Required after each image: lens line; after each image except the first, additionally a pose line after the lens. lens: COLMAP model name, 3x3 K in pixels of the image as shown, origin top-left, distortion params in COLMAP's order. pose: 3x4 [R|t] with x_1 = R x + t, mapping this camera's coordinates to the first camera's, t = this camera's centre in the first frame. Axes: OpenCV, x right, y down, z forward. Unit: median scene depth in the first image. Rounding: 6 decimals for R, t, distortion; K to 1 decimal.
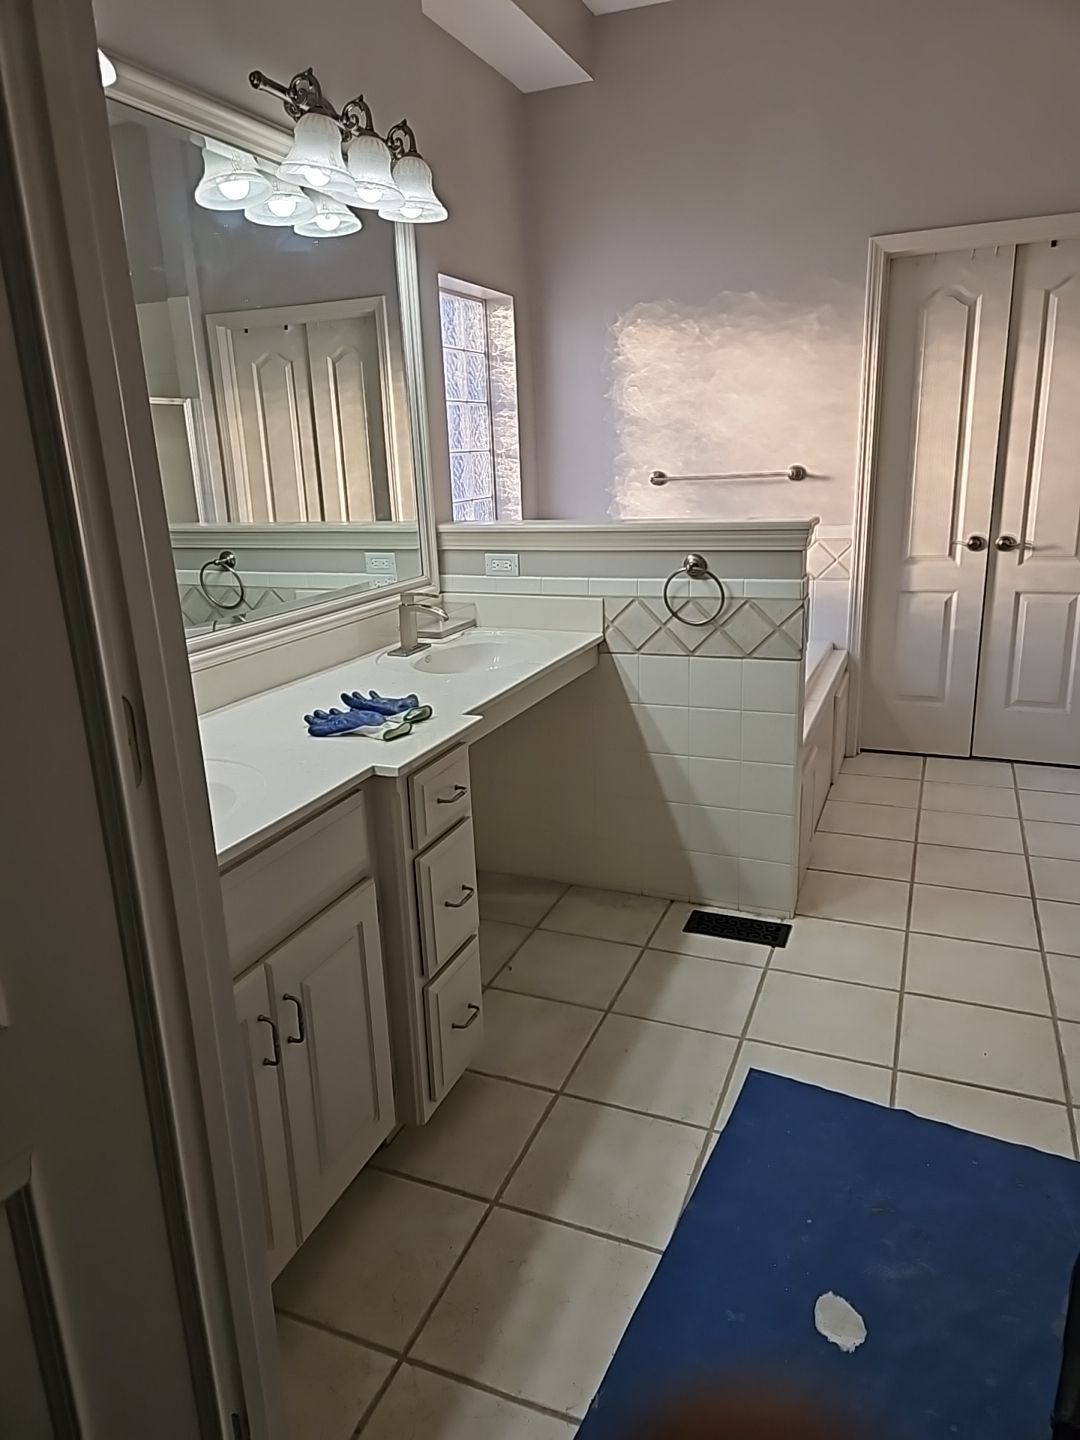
lens RADIAL K [[957.7, 0, 519.4], [0, 957.7, 709.2], [0, 0, 1]] dist [0.078341, -0.067041]
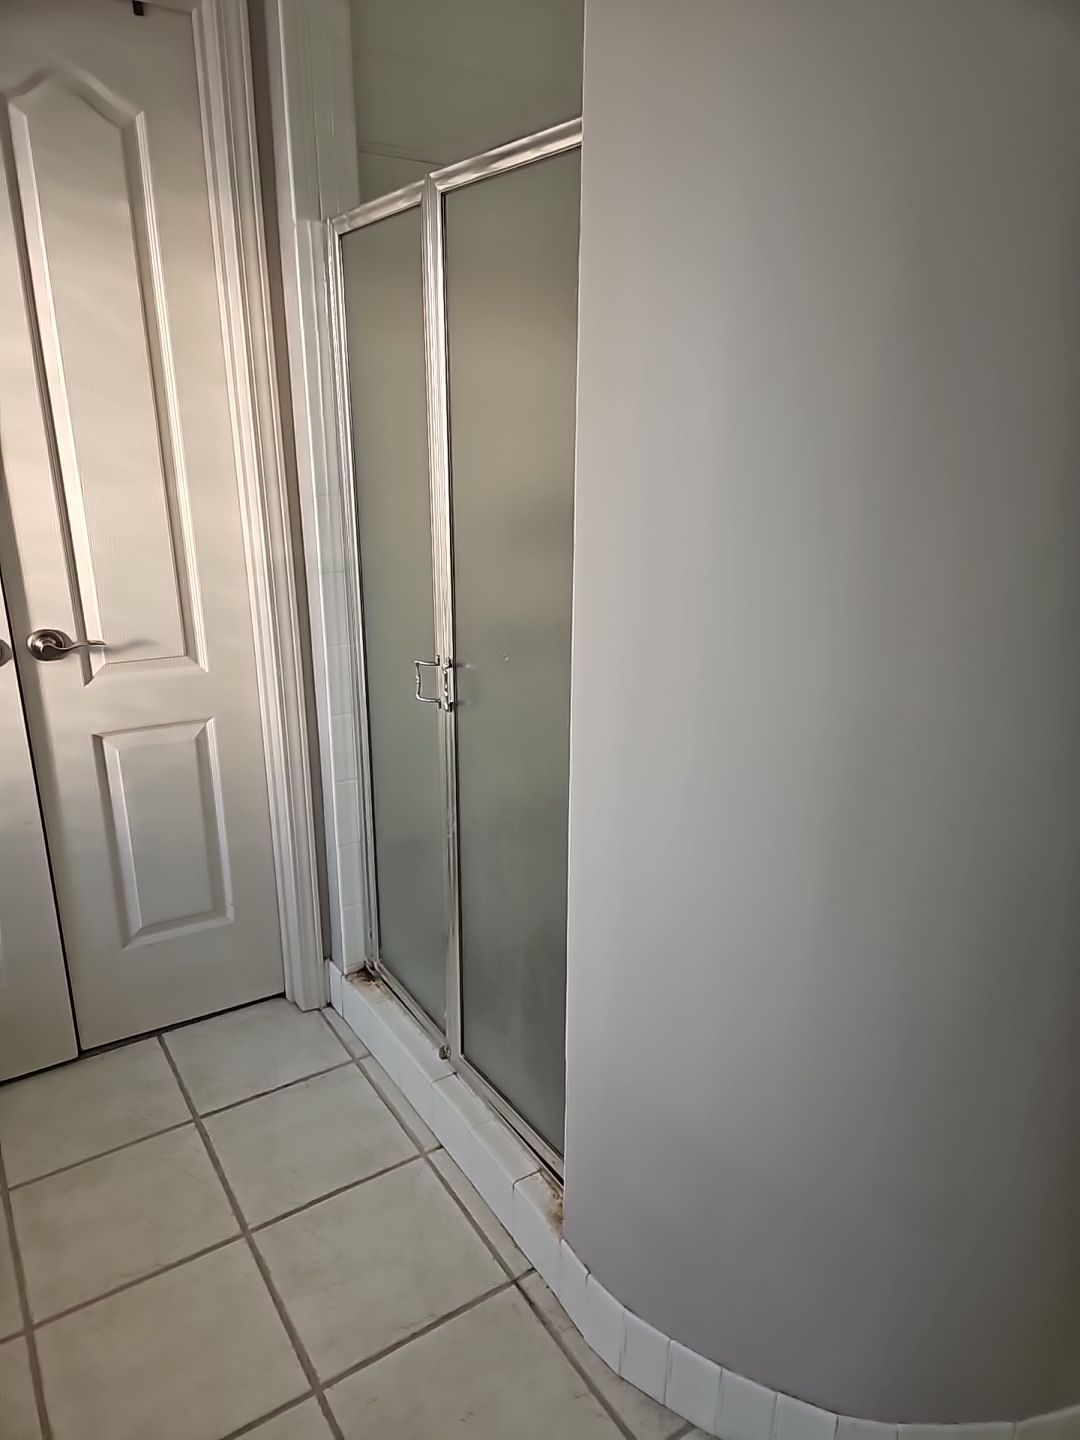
lens RADIAL K [[957.7, 0, 551.9], [0, 957.7, 726.4], [0, 0, 1]] dist [0.078341, -0.067041]
pose [[0.543203, -0.211092, 0.812632, 0.247255], [0.194305, 0.973209, 0.122922, -0.150071], [-0.816808, 0.091127, 0.569667, 0.554756]]
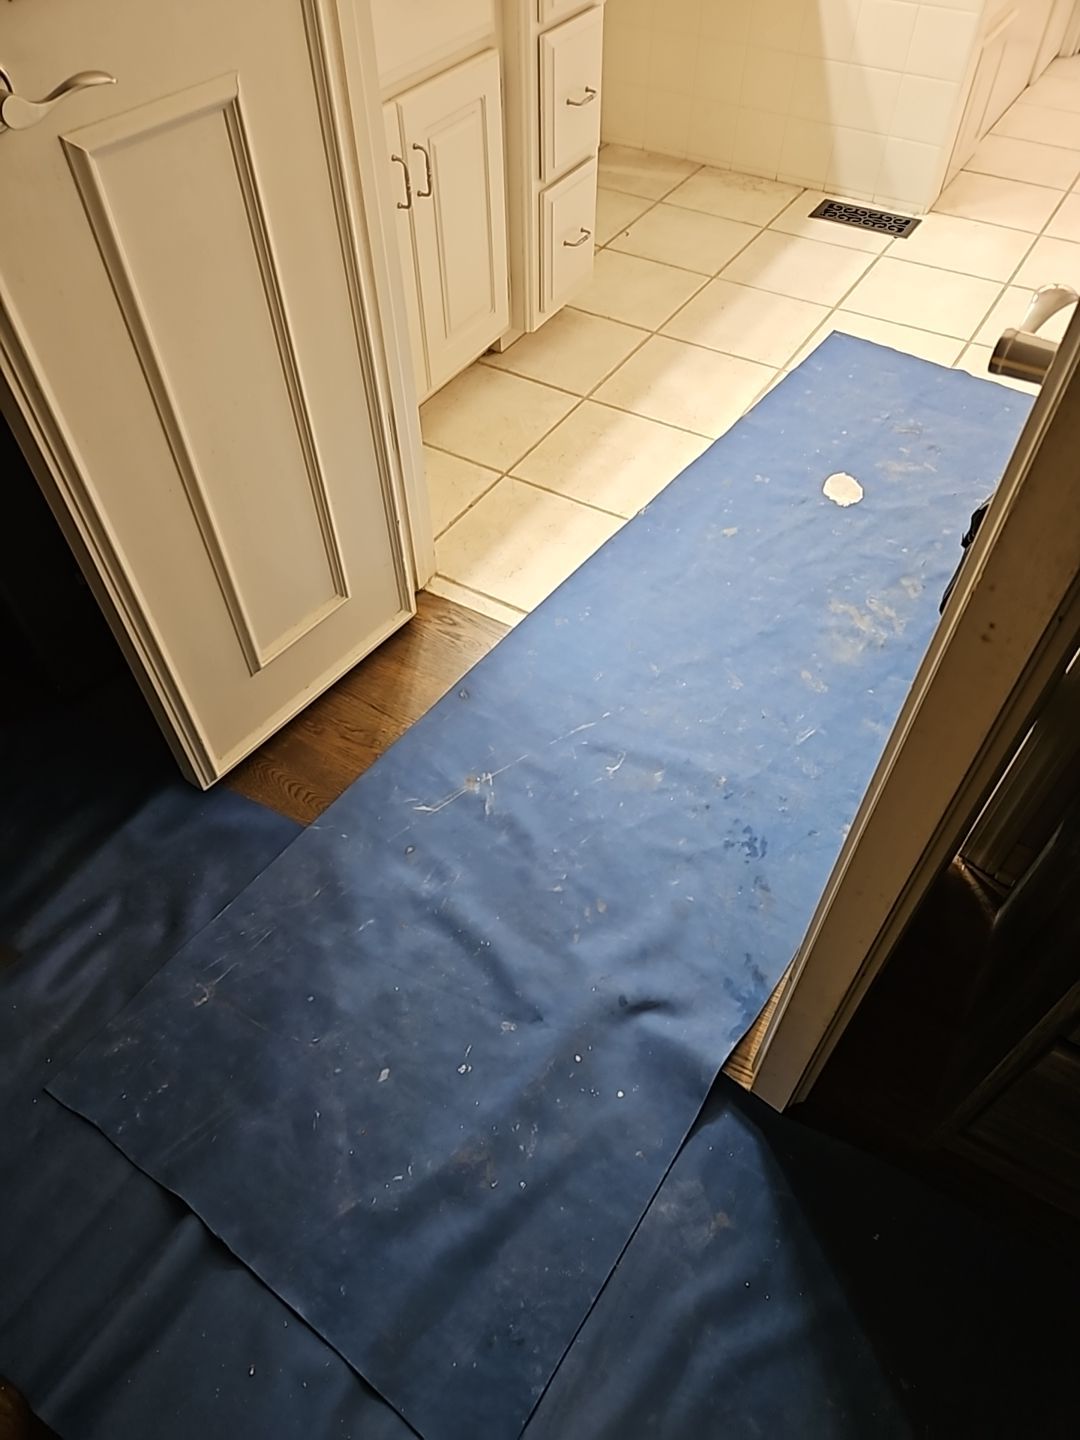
lens RADIAL K [[957.7, 0, 534.7], [0, 957.7, 721.2], [0, 0, 1]] dist [0.078341, -0.067041]
pose [[0.988893, 0.131369, -0.069522, 0.022829], [-0.067556, 0.813915, 0.577043, 0.069070], [0.132391, -0.565937, 0.813750, -0.103737]]
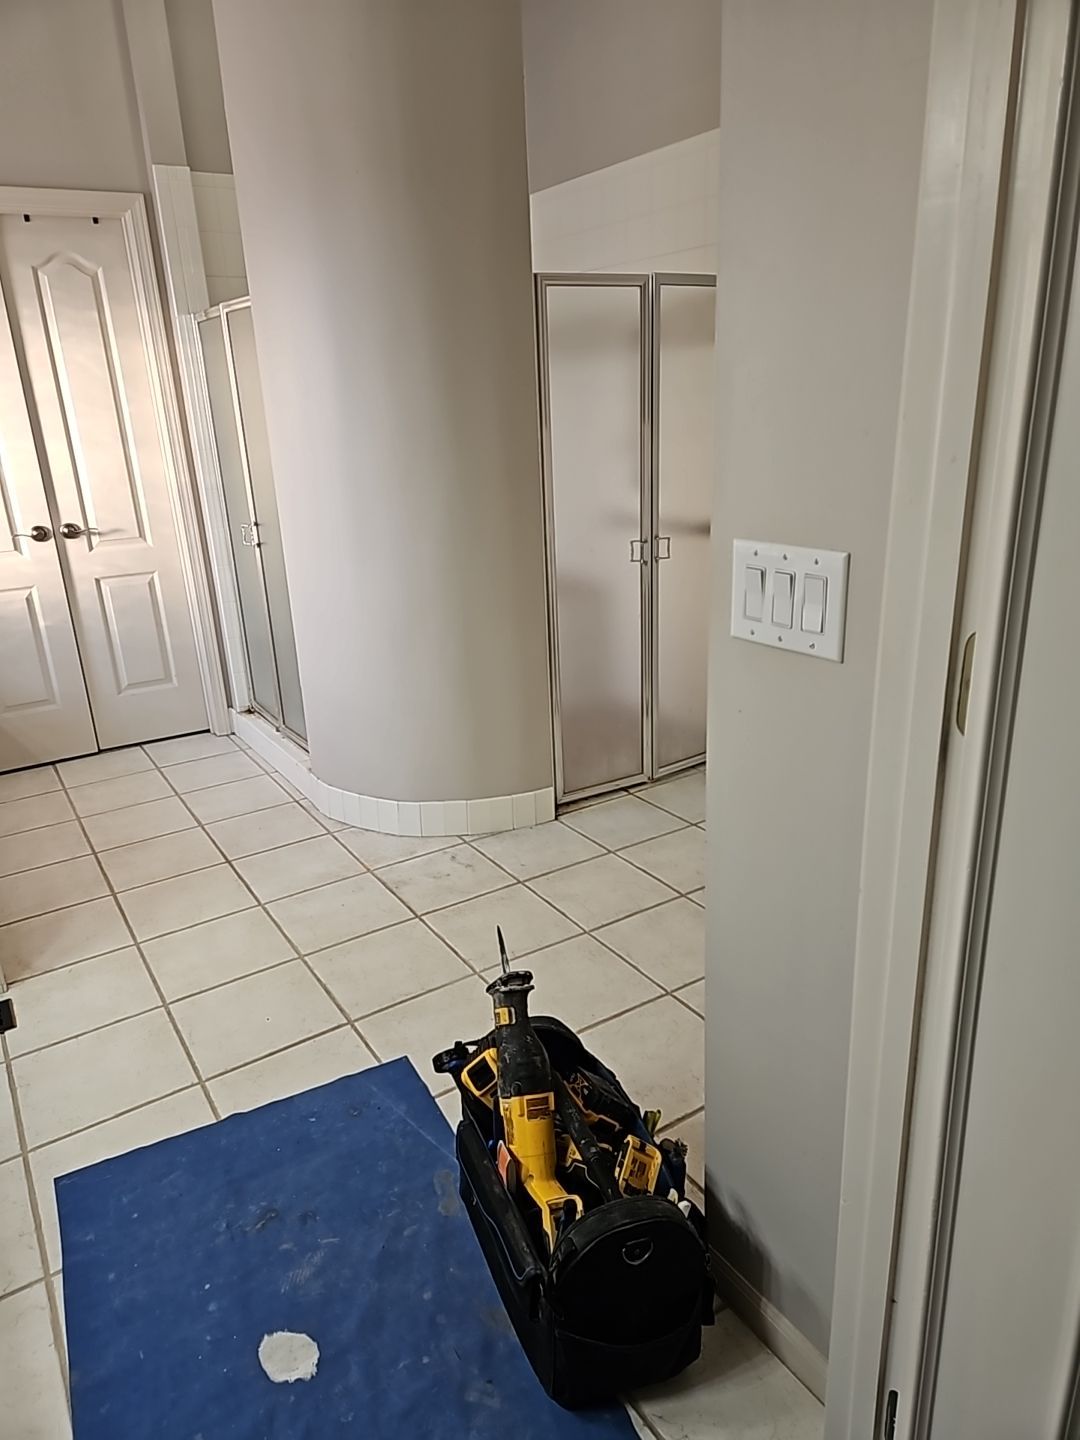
lens RADIAL K [[957.7, 0, 537.9], [0, 957.7, 715.7], [0, 0, 1]] dist [0.078341, -0.067041]
pose [[0.562737, -0.249783, 0.787995, -0.051930], [0.235948, 0.962133, 0.136483, -0.016254], [-0.792247, 0.109122, 0.600364, 0.072060]]
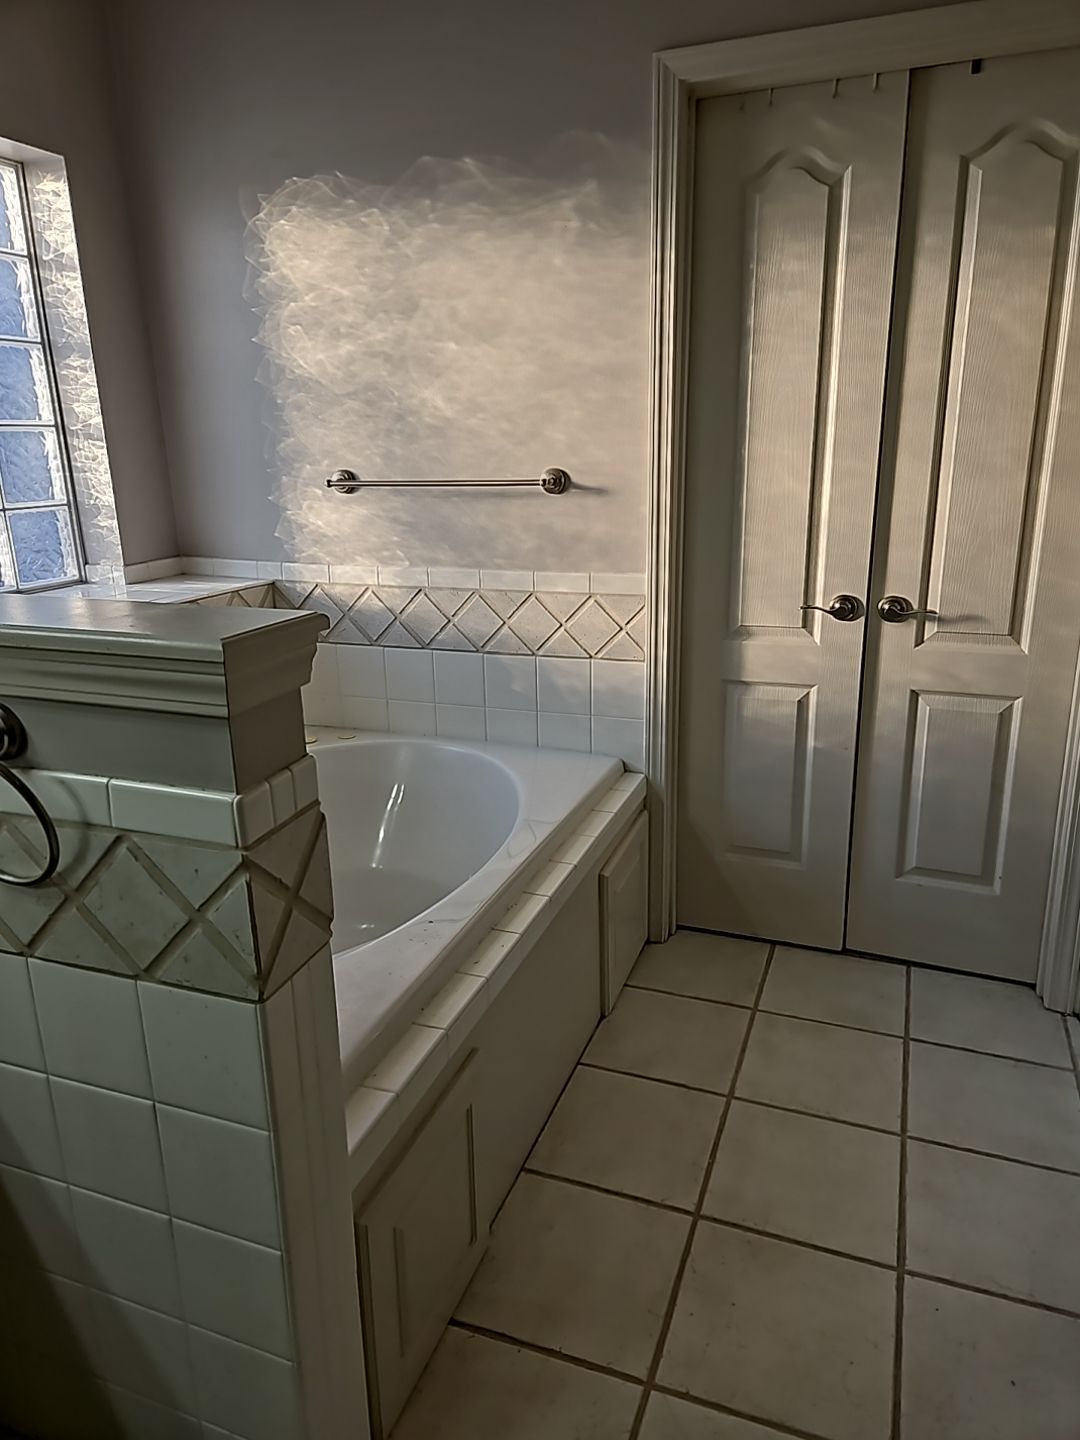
lens RADIAL K [[957.7, 0, 529.6], [0, 957.7, 713.2], [0, 0, 1]] dist [0.078341, -0.067041]
pose [[0.998885, 0.009231, 0.046292, 0.267511], [-0.009679, 0.999908, 0.009463, -0.117470], [-0.046201, -0.009900, 0.998883, 0.451334]]
